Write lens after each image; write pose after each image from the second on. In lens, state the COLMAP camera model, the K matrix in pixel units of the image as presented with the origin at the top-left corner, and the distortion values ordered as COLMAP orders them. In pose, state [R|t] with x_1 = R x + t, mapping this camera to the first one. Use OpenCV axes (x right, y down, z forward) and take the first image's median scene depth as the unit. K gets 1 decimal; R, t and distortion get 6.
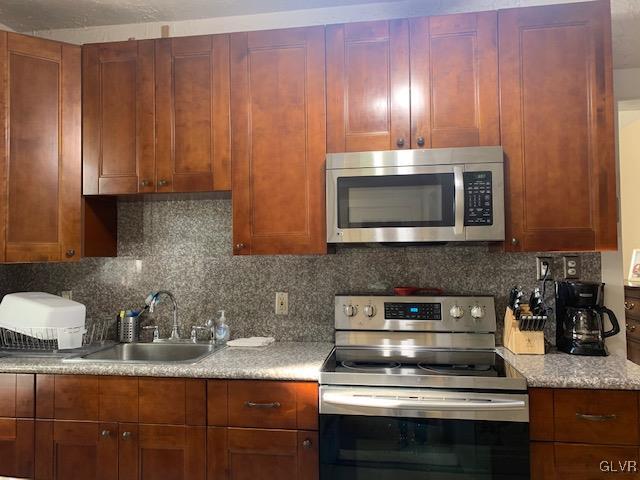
lens RADIAL K [[495.6, 0, 320.0], [0, 495.6, 240.0], [0, 0, 1]] dist [0.015854, -0.004605]
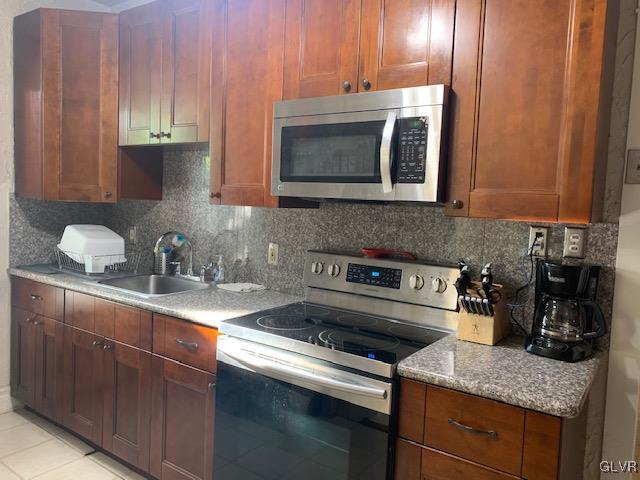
lens RADIAL K [[495.6, 0, 320.0], [0, 495.6, 240.0], [0, 0, 1]] dist [0.015854, -0.004605]
pose [[0.892103, 0.083930, -0.443968, 0.513338], [-0.039318, 0.993289, 0.108770, -0.016889], [0.450117, -0.079578, 0.889417, 0.157853]]
